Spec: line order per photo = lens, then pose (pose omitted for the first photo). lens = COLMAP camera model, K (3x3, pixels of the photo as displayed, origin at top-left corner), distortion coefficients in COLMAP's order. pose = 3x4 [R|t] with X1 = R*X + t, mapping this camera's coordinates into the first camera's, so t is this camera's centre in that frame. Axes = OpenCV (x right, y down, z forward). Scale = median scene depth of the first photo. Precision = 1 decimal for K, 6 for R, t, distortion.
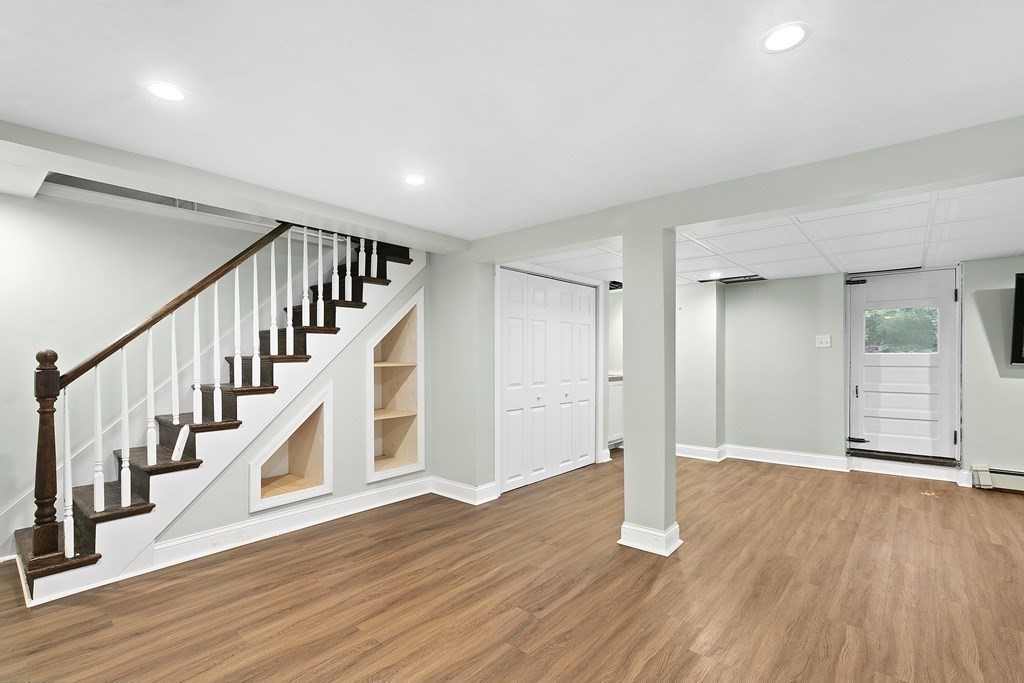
lens RADIAL K [[460.1, 0, 515.9], [0, 460.1, 351.0], [0, 0, 1]] dist [0.001620, 0.000481]
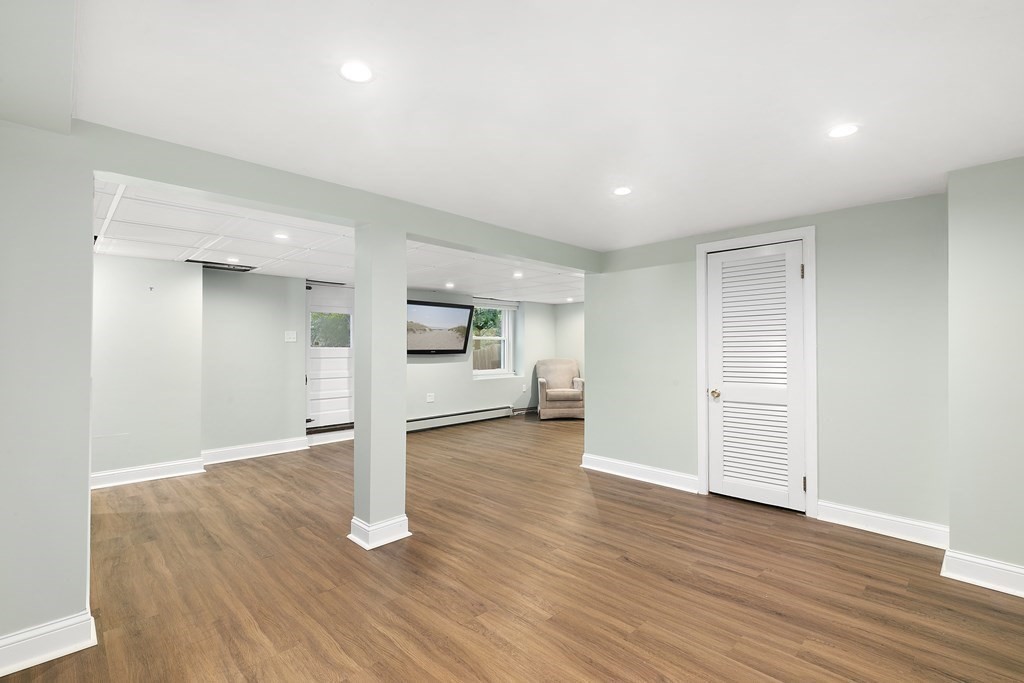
lens RADIAL K [[460.1, 0, 518.0], [0, 460.1, 341.9], [0, 0, 1]] dist [0.001620, 0.000481]
pose [[0.095975, 0.016207, 0.995252, -0.456408], [-0.010037, 0.999832, -0.015314, 0.003330], [-0.995333, -0.008519, 0.096122, 0.404191]]
